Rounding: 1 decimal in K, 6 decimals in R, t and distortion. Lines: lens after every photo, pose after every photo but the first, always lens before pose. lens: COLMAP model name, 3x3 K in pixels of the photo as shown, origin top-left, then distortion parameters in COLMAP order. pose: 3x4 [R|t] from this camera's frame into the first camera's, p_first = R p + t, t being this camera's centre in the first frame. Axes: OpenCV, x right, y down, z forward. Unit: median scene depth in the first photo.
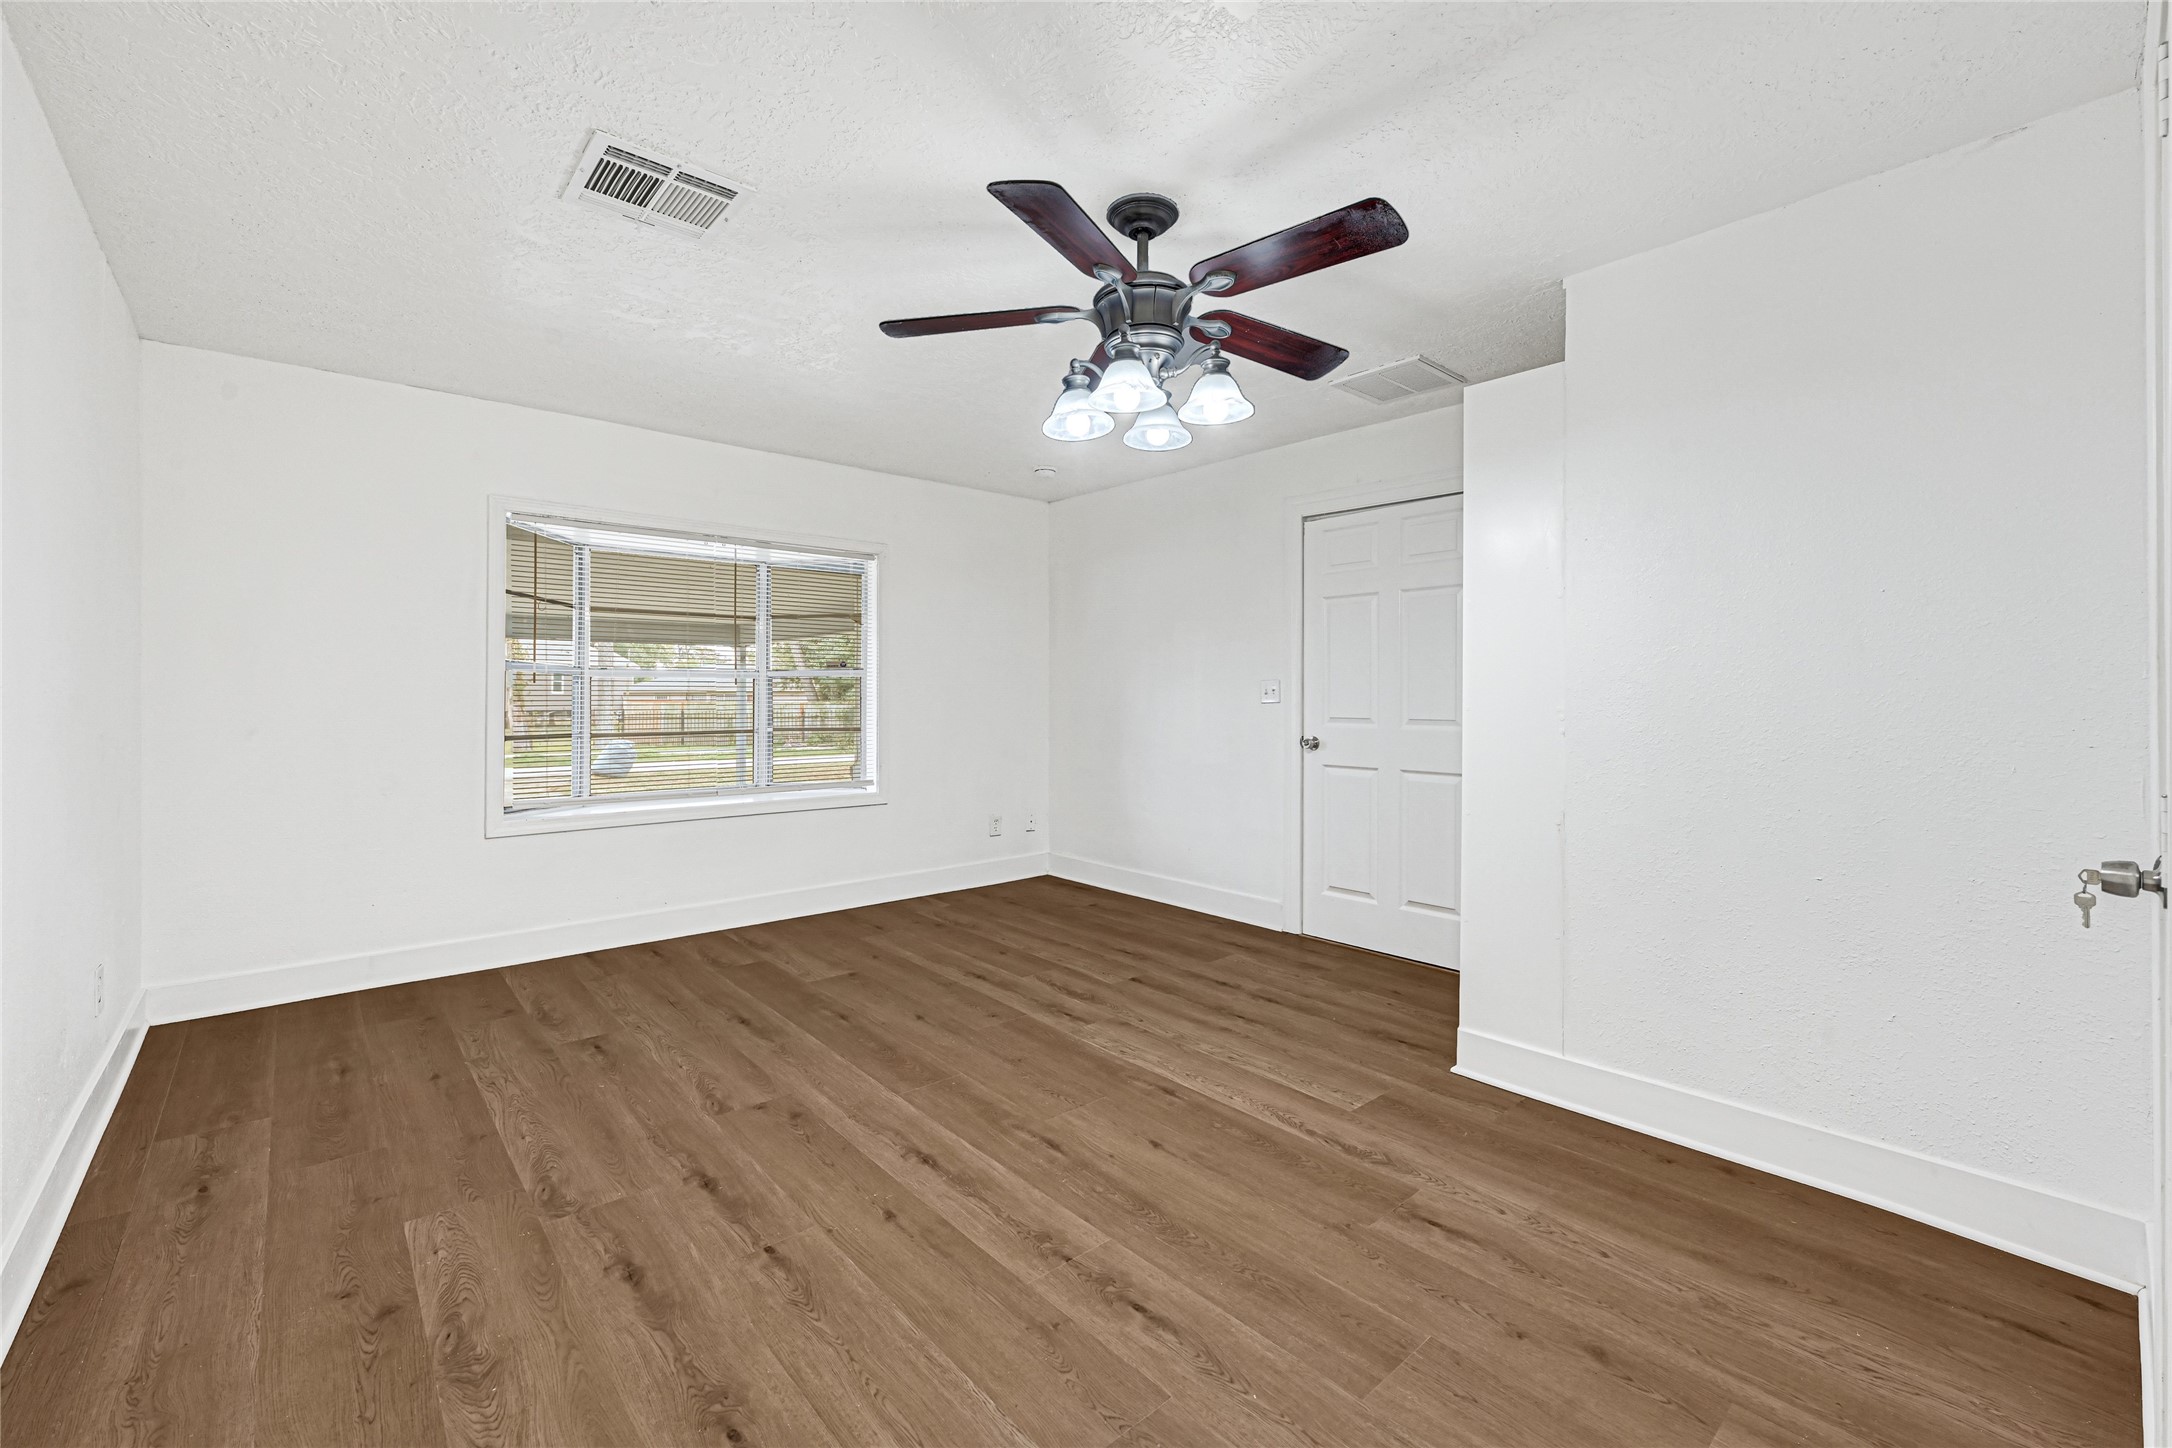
lens RADIAL K [[895.5, 0, 1078.7], [0, 895.5, 710.6], [0, 0, 1]] dist [0.001262, -0.000032]
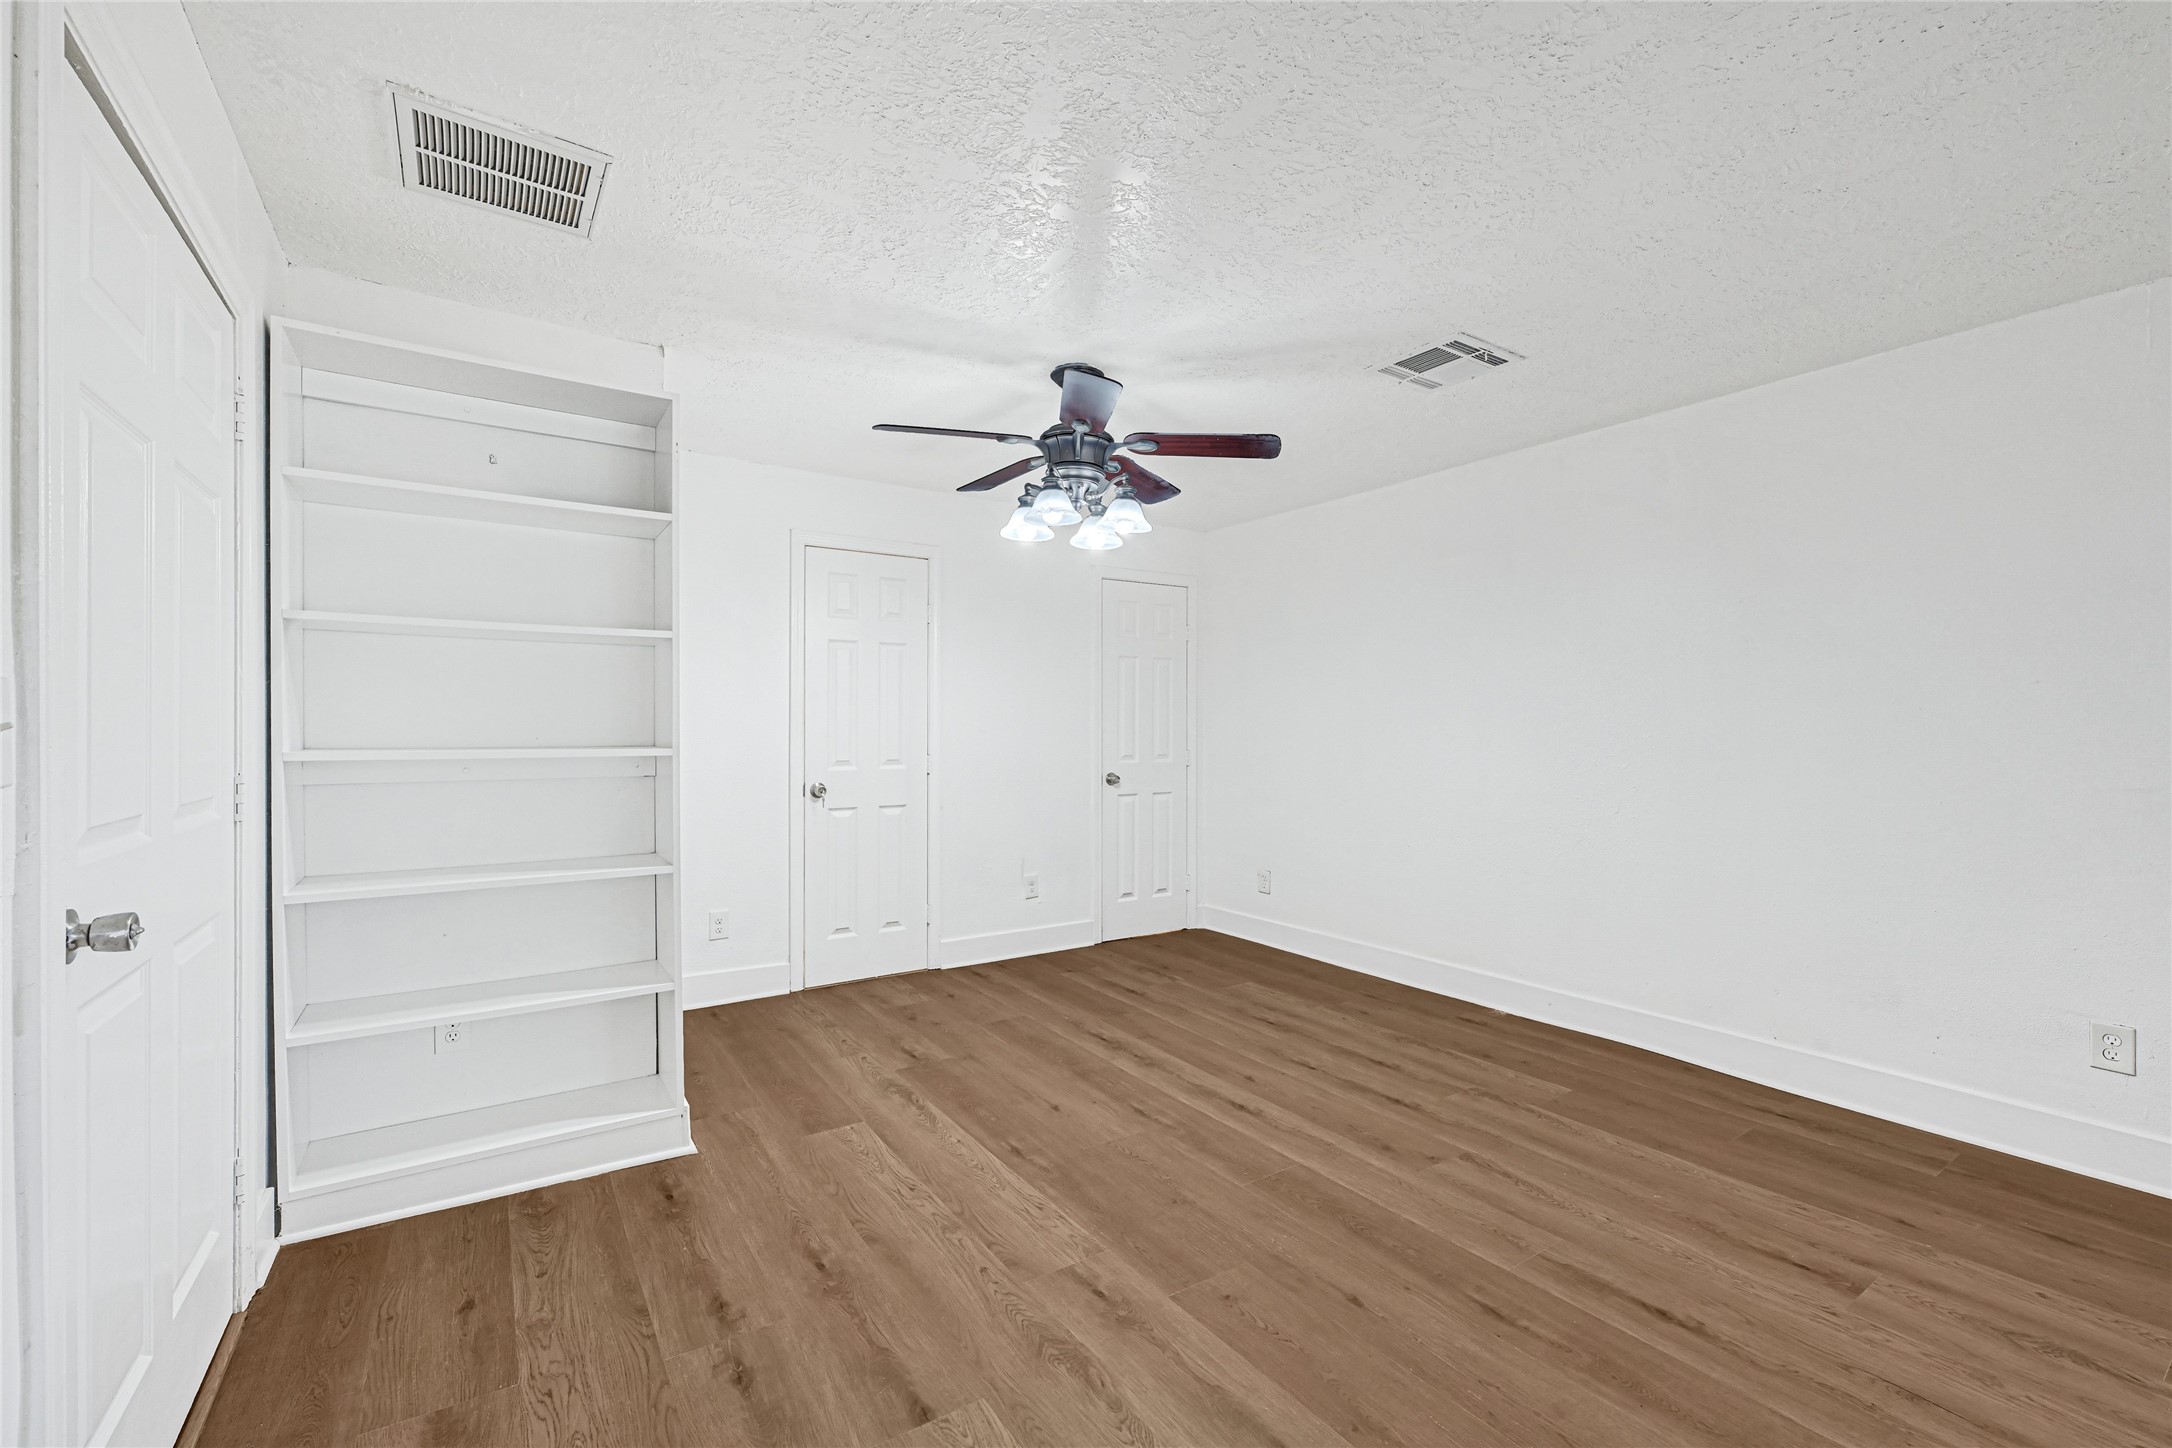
lens RADIAL K [[895.5, 0, 1089.1], [0, 895.5, 724.9], [0, 0, 1]] dist [0.001262, -0.000032]
pose [[-0.992769, -0.005011, 0.119938, -0.097307], [-0.003689, 0.999930, 0.011242, -0.047062], [-0.119986, 0.010718, -0.992718, 2.085239]]
